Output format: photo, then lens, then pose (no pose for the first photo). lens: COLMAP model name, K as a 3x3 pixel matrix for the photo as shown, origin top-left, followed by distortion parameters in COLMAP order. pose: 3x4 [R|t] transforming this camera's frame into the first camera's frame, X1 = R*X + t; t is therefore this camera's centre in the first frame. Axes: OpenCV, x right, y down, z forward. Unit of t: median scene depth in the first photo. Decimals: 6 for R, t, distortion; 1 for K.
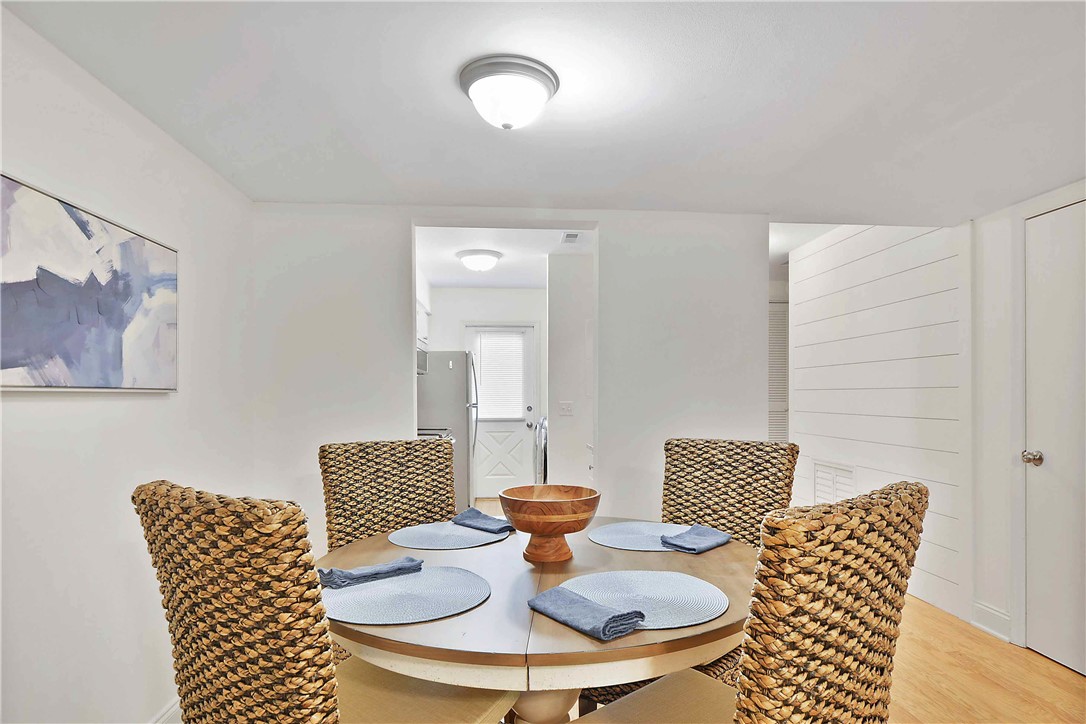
lens RADIAL K [[600.6, 0, 546.0], [0, 600.6, 391.4], [0, 0, 1]] dist [0.001666, 0.000277]
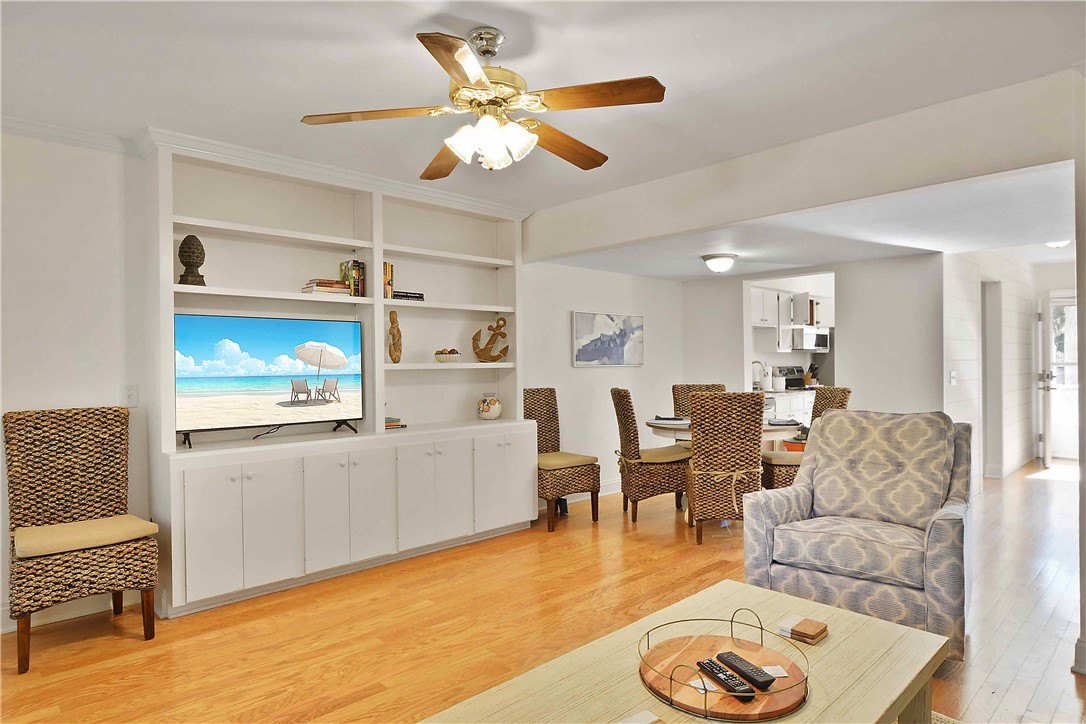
lens RADIAL K [[626.4, 0, 543.0], [0, 626.4, 362.0], [0, 0, 1]] dist [-0.000129, -0.000001]
pose [[0.624037, -0.007288, -0.781361, 0.569257], [0.014325, 0.999895, 0.002114, -0.011128], [0.781263, -0.012512, 0.624076, -0.496970]]
